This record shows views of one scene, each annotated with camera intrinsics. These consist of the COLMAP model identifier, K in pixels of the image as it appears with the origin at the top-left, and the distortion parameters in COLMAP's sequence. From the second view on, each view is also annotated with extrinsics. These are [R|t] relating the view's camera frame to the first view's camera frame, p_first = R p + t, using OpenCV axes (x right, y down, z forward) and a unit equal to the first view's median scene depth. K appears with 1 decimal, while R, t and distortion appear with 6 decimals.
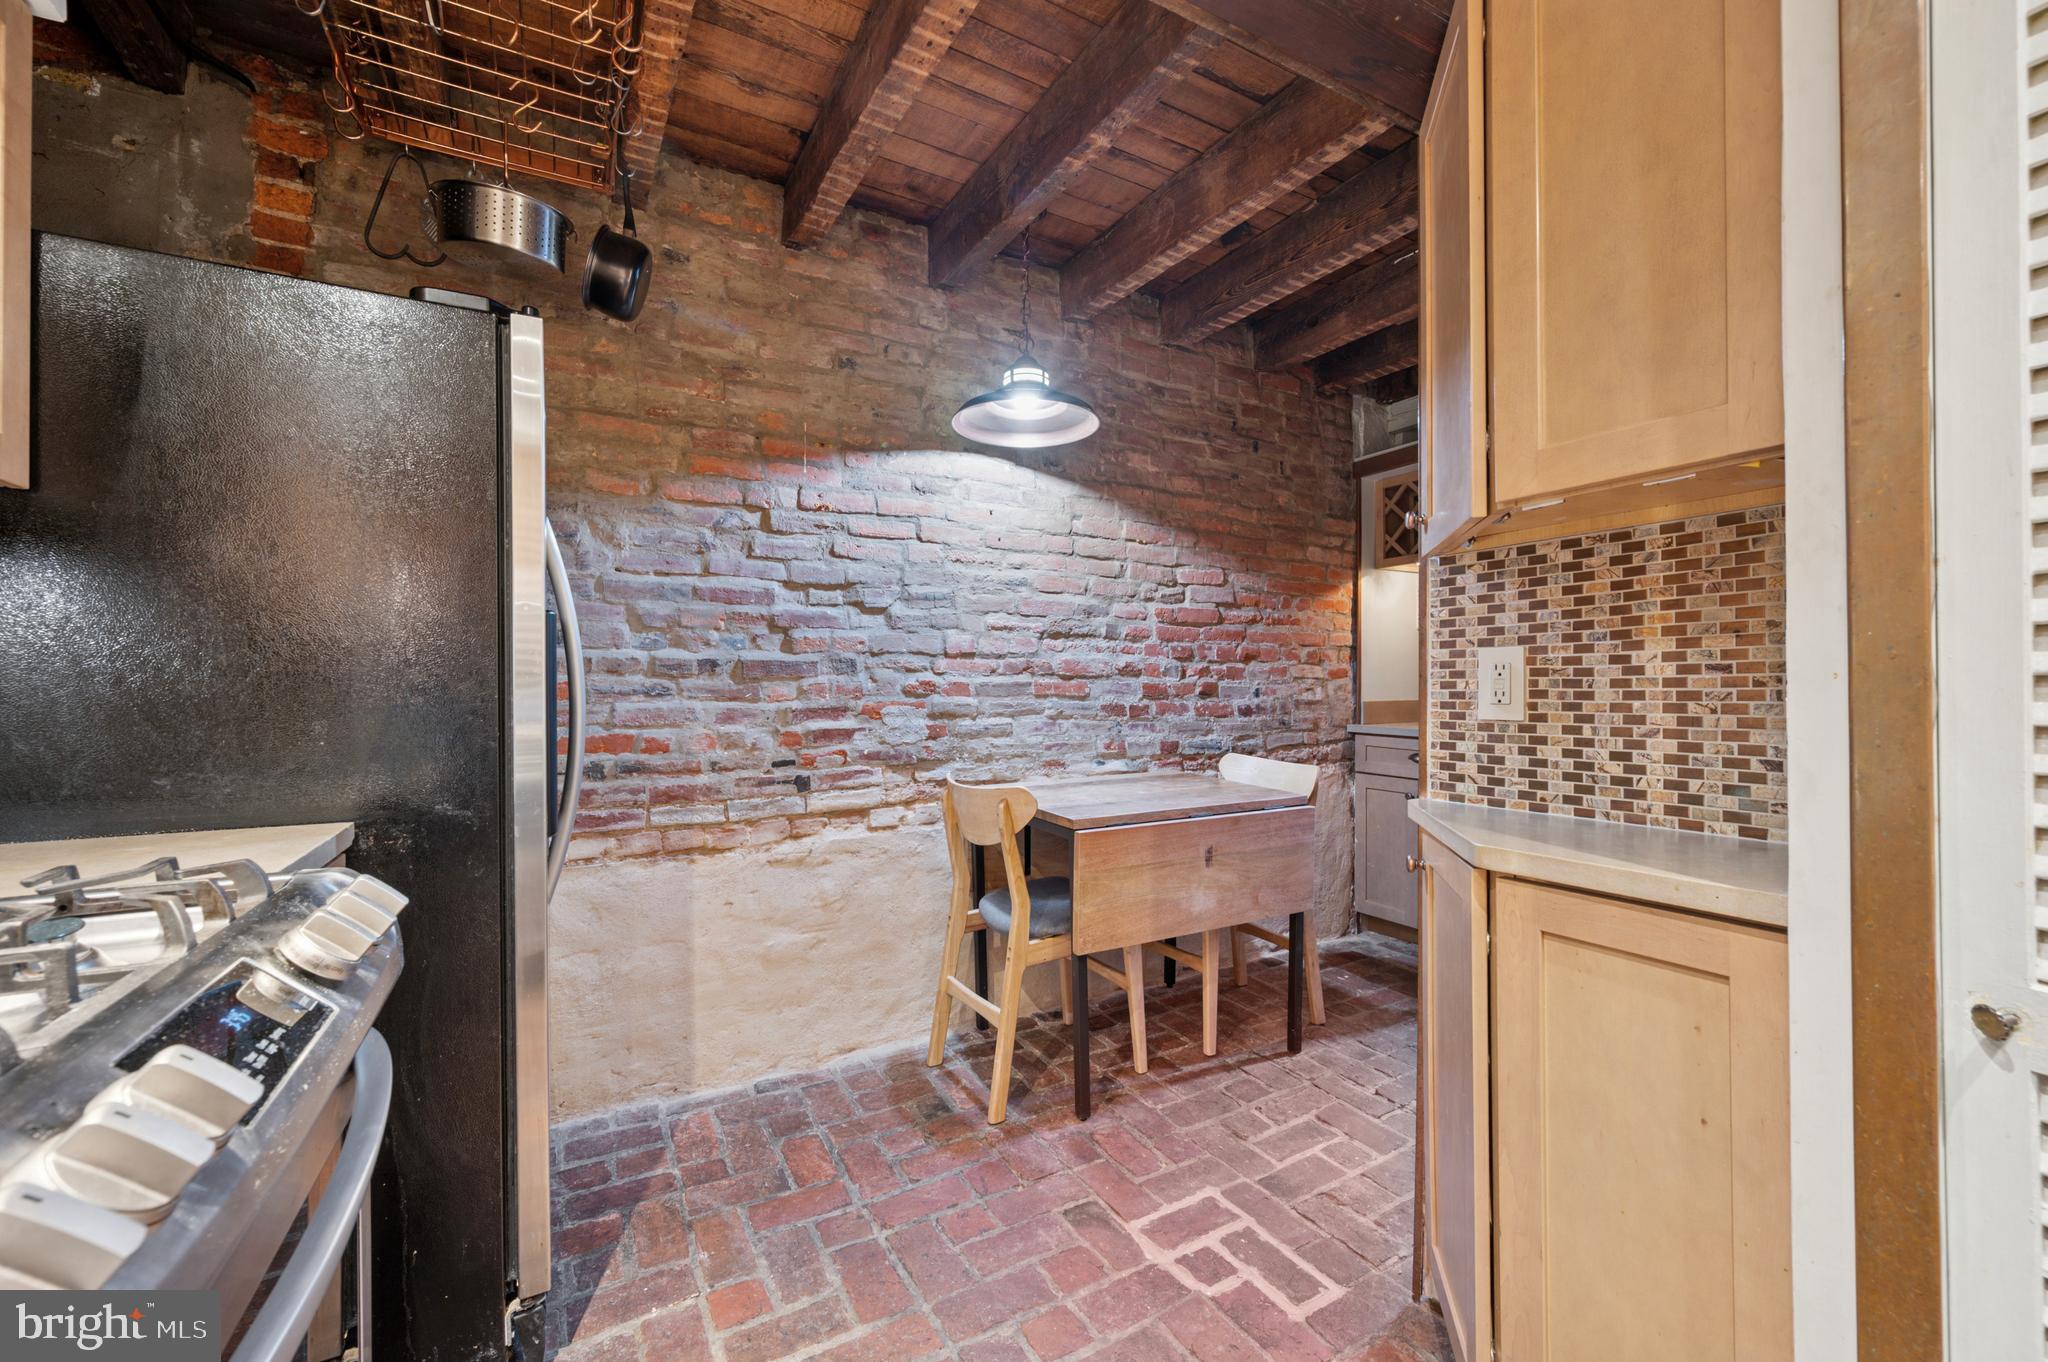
lens RADIAL K [[828.4, 0, 1022.5], [0, 828.4, 690.8], [0, 0, 1]] dist [0.000831, -0.000024]
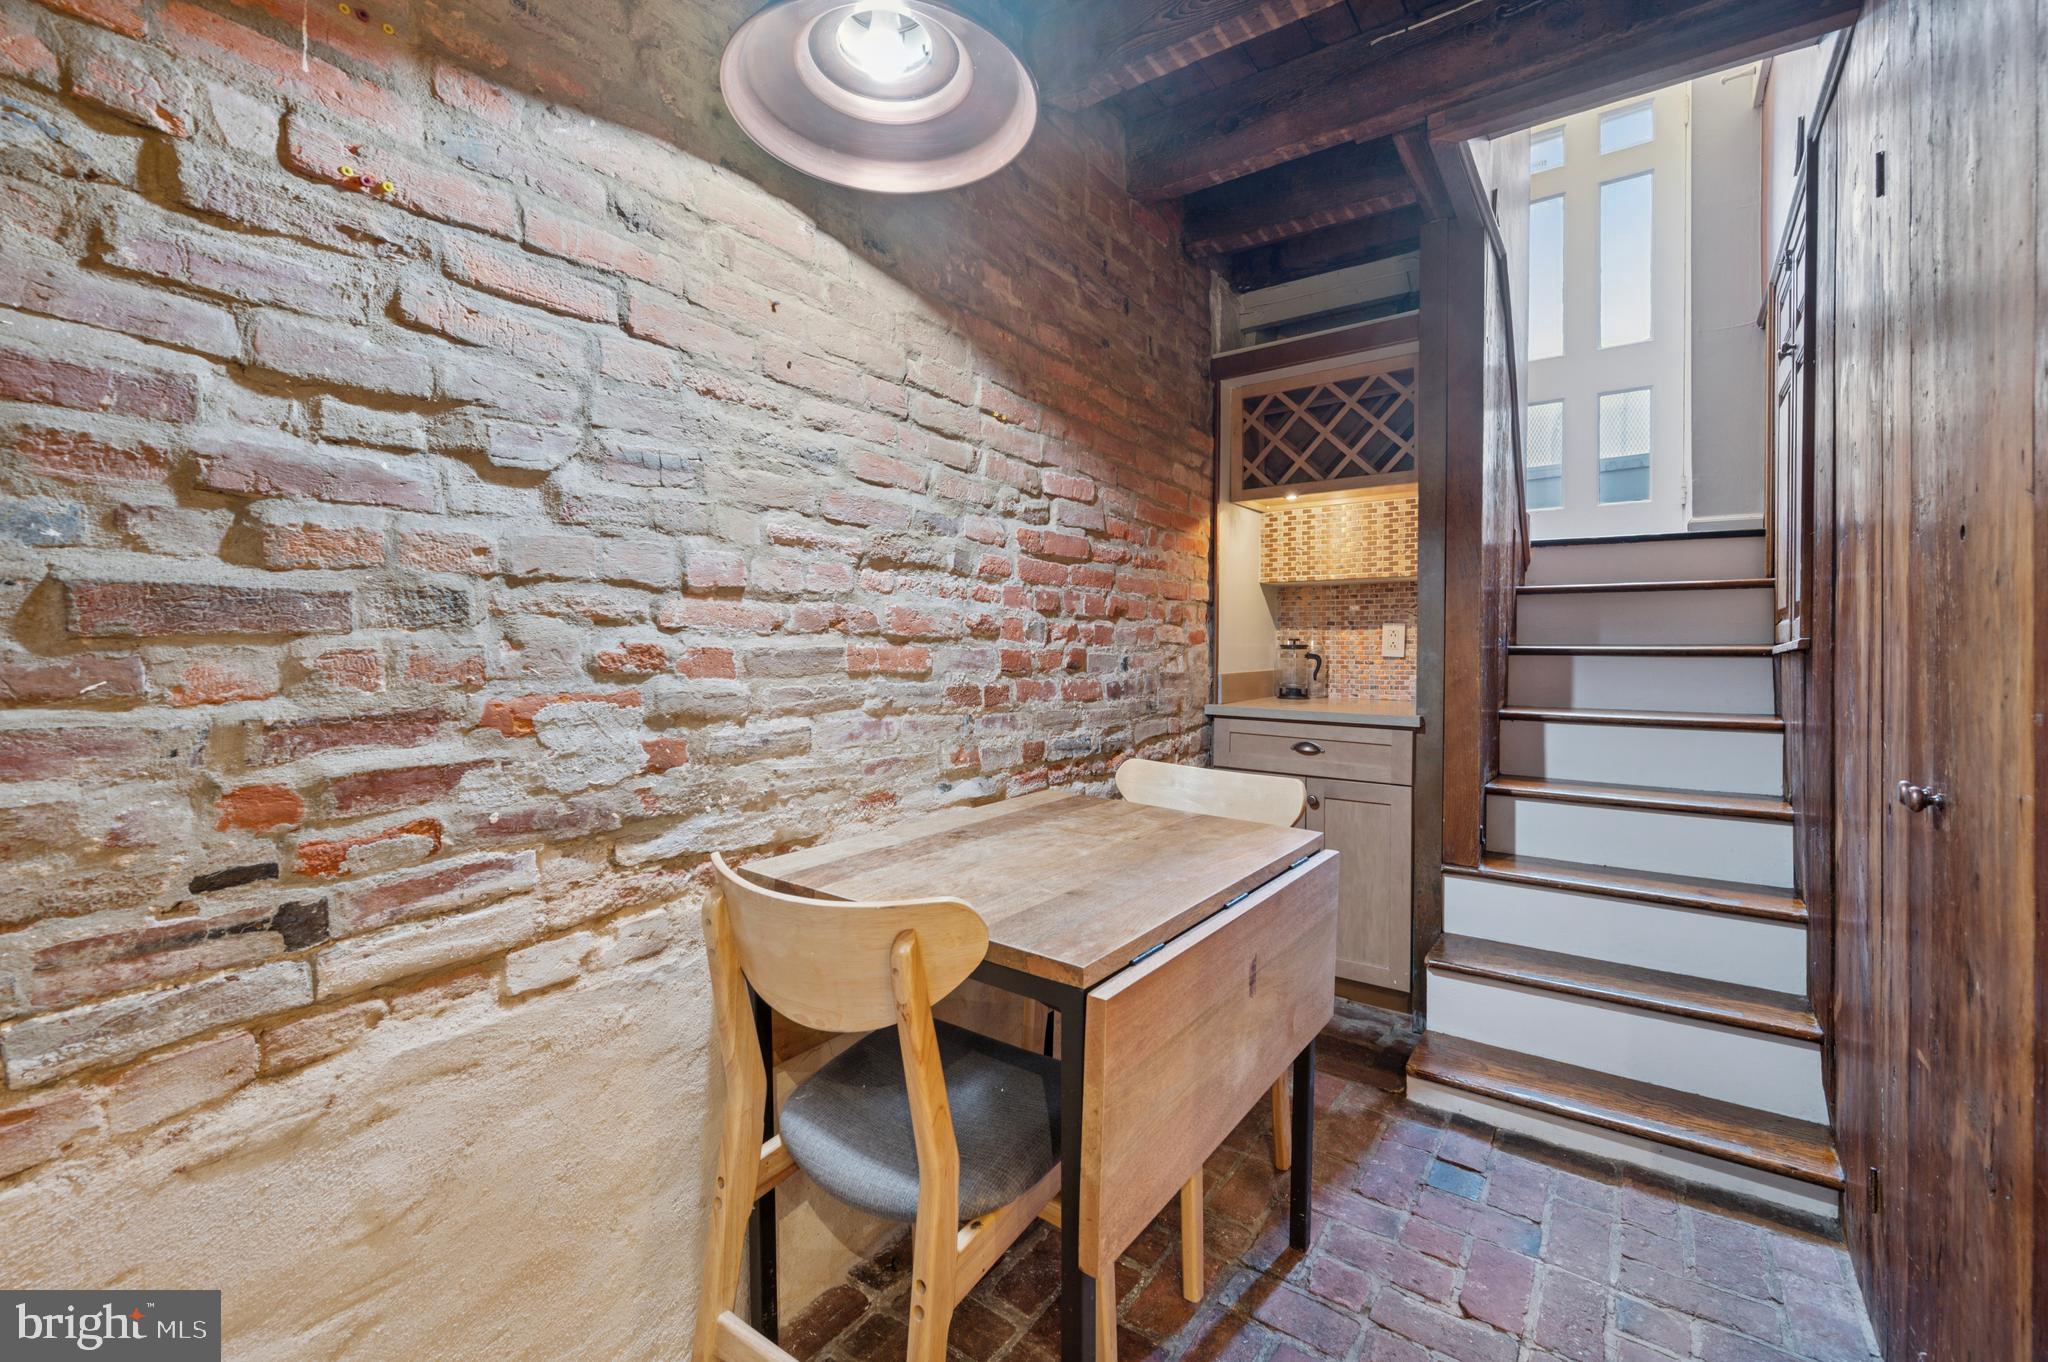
lens RADIAL K [[870.9, 0, 1024.4], [0, 870.9, 663.2], [0, 0, 1]] dist [0.000064, -0.000149]
pose [[0.907734, -0.003107, 0.419534, -0.117913], [-0.001261, 0.999948, 0.010134, -0.006723], [-0.419544, -0.009728, 0.907683, 0.446212]]
